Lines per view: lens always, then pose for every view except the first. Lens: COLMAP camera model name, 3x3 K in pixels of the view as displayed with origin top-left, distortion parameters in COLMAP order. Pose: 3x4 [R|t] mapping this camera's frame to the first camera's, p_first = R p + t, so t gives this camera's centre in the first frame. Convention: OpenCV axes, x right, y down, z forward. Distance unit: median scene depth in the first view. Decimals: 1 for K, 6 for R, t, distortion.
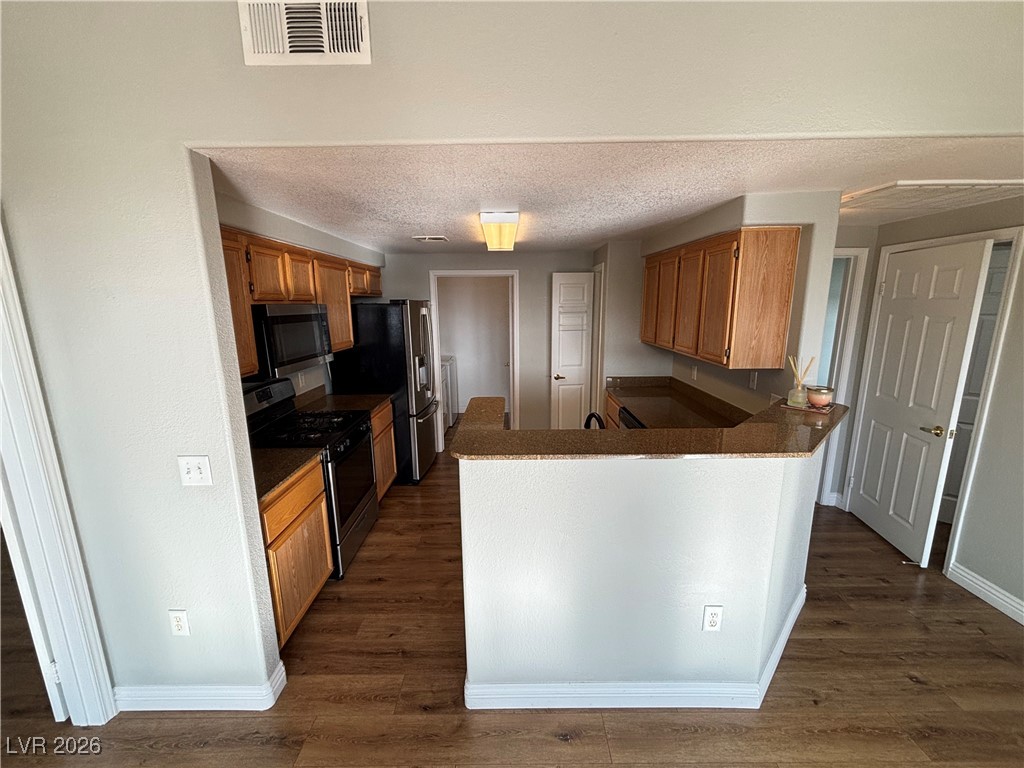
lens RADIAL K [[417.9, 0, 512.7], [0, 417.9, 384.9], [0, 0, 1]] dist [-0.000302, 0.001337]
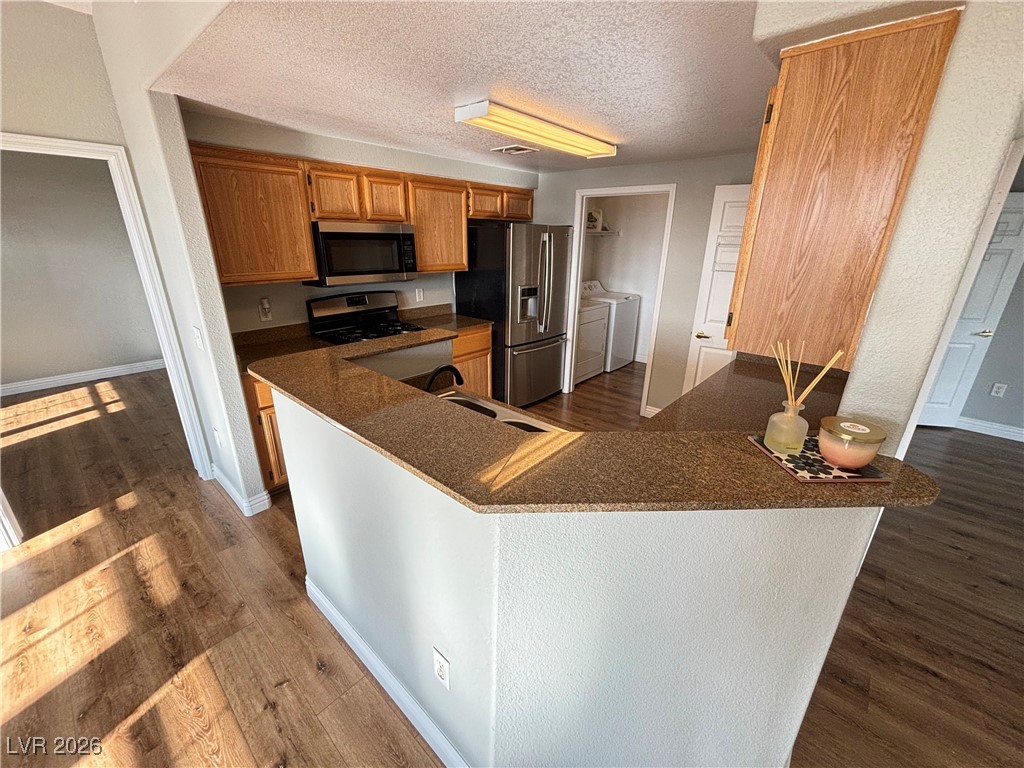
lens RADIAL K [[417.9, 0, 510.4], [0, 417.9, 386.8], [0, 0, 1]] dist [-0.000302, 0.001337]
pose [[0.745643, 0.247126, -0.618825, 0.619010], [-0.150356, 0.967133, 0.205052, -0.057927], [0.649160, -0.059852, 0.758293, 0.382299]]
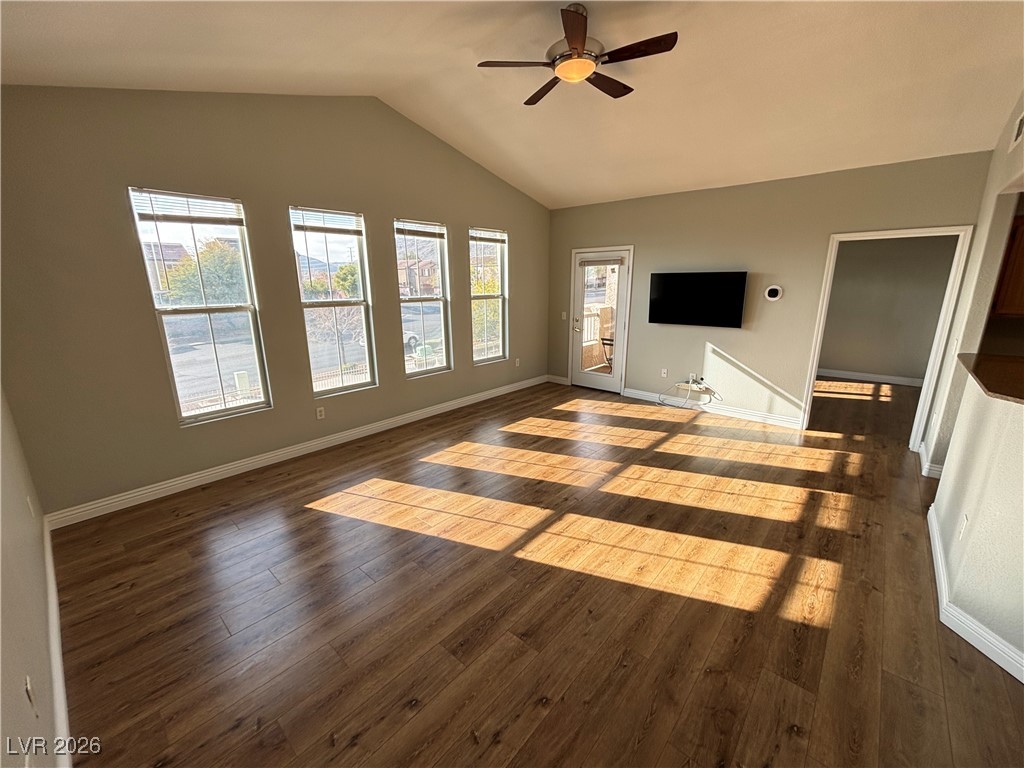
lens RADIAL K [[417.9, 0, 514.1], [0, 417.9, 385.4], [0, 0, 1]] dist [-0.000302, 0.001337]
pose [[-0.658688, 0.199745, -0.725419, 1.510581], [-0.133439, 0.917825, 0.373888, -0.073843], [0.740489, 0.343074, -0.577906, 0.408832]]
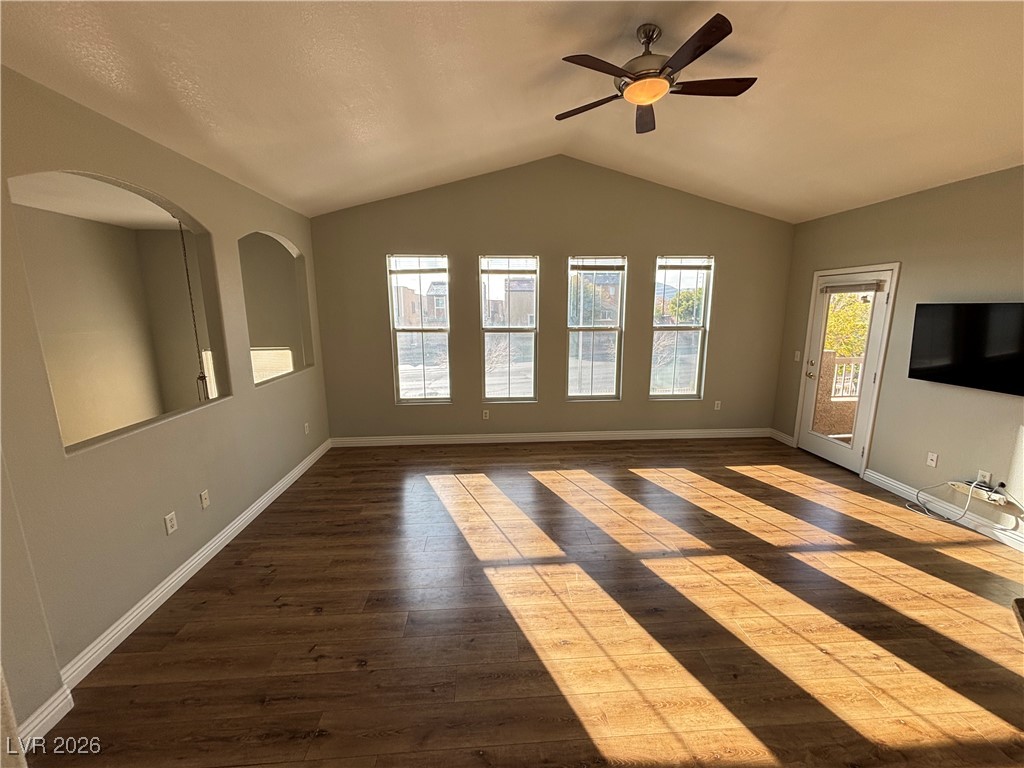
lens RADIAL K [[417.9, 0, 510.0], [0, 417.9, 385.7], [0, 0, 1]] dist [-0.000302, 0.001337]
pose [[-0.997659, 0.026886, -0.062884, 0.822164], [0.001315, 0.926852, 0.375424, -0.169910], [0.068378, 0.374462, -0.924718, 0.811021]]
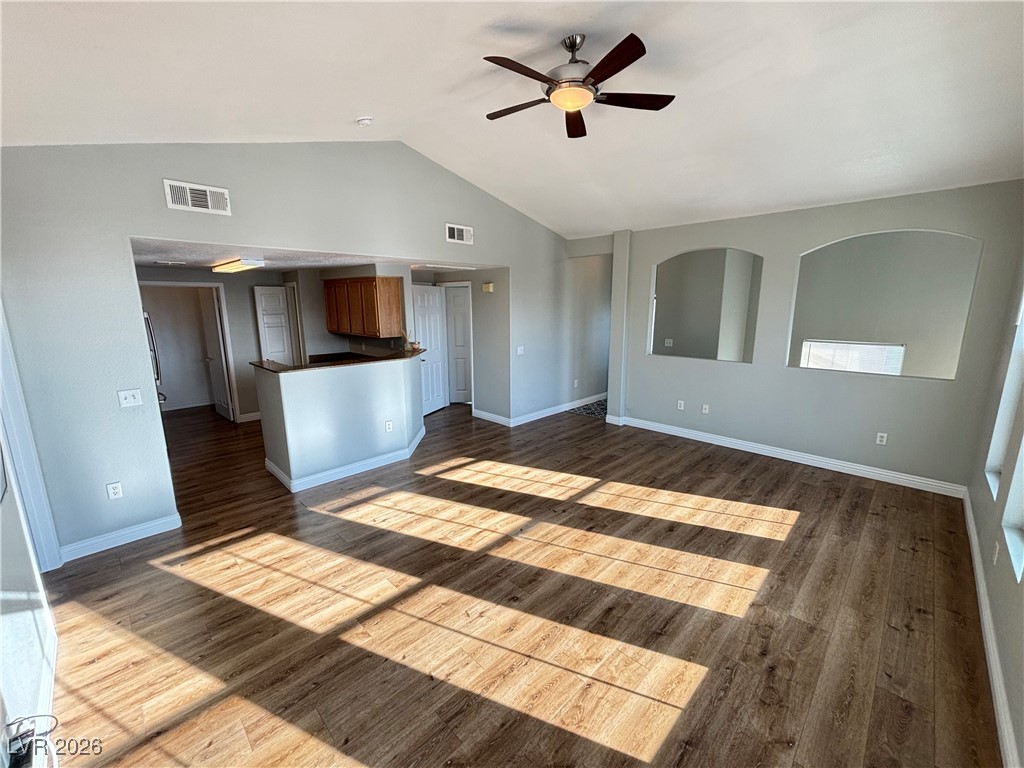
lens RADIAL K [[417.9, 0, 516.6], [0, 417.9, 385.7], [0, 0, 1]] dist [-0.000302, 0.001337]
pose [[0.695265, -0.135412, 0.705882, -0.574266], [0.138581, 0.988921, 0.053212, 0.193098], [-0.705267, 0.060826, 0.706328, -1.050462]]
